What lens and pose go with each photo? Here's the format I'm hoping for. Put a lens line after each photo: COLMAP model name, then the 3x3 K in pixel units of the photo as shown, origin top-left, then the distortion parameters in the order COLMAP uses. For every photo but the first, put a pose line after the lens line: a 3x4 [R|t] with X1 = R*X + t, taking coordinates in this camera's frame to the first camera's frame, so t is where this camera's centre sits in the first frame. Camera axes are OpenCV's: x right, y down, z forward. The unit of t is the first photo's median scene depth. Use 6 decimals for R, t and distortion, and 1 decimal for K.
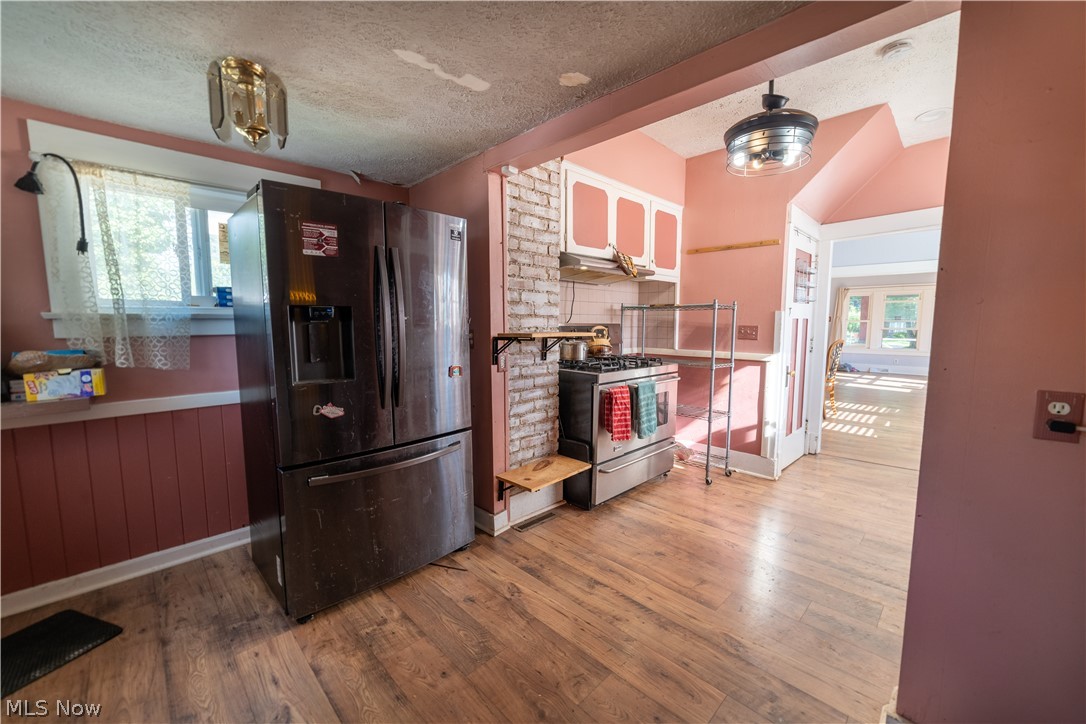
lens RADIAL K [[429.1, 0, 545.8], [0, 429.1, 365.8], [0, 0, 1]] dist [-0.003394, 0.000319]
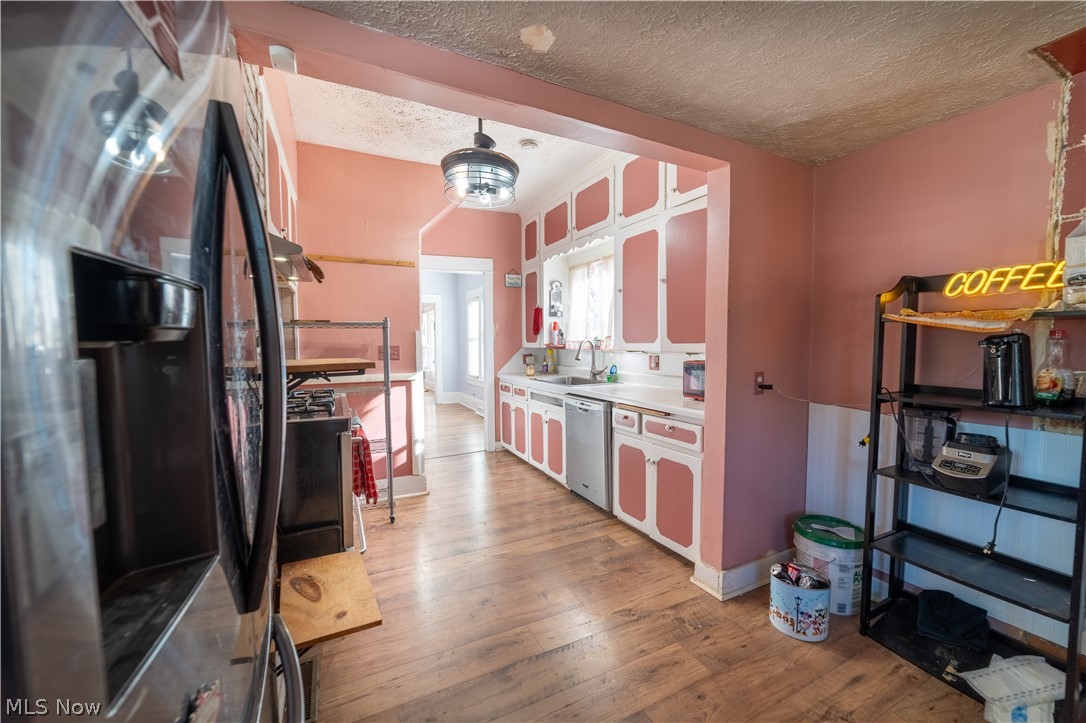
lens RADIAL K [[429.1, 0, 545.8], [0, 429.1, 365.3], [0, 0, 1]] dist [-0.003394, 0.000319]
pose [[0.312951, -0.057126, 0.948050, -0.421633], [0.102275, 0.994412, 0.026159, -0.048901], [-0.944247, 0.088776, 0.317045, 0.460819]]
